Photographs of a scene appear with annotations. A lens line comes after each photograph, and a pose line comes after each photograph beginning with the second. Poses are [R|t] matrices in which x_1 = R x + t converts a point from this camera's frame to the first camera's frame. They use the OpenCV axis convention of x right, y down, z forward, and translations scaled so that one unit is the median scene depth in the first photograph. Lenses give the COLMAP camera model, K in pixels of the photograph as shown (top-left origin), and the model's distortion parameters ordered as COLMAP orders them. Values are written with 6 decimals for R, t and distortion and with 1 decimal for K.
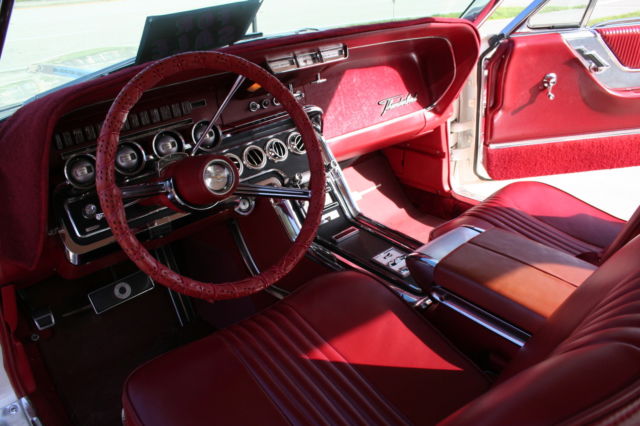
lens RADIAL K [[541.2, 0, 320.0], [0, 541.2, 213.0], [0, 0, 1]] dist [-0.168722, 0.158653]
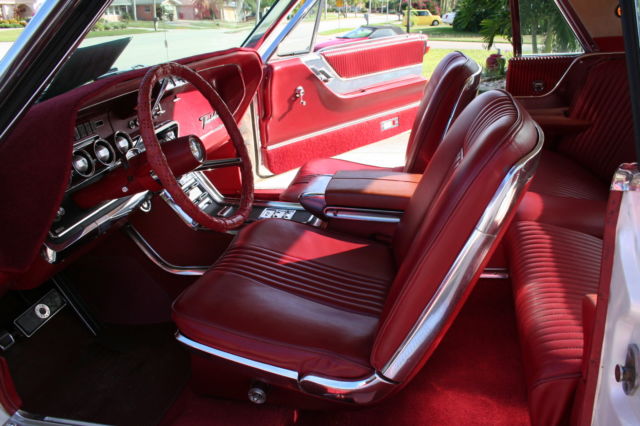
lens RADIAL K [[541.2, 0, 320.0], [0, 541.2, 213.0], [0, 0, 1]] dist [-0.168722, 0.158653]
pose [[0.814747, -0.209369, 0.540697, -0.337061], [0.265946, 0.963592, -0.027618, 0.101718], [-0.515229, 0.166298, 0.840764, -0.141795]]
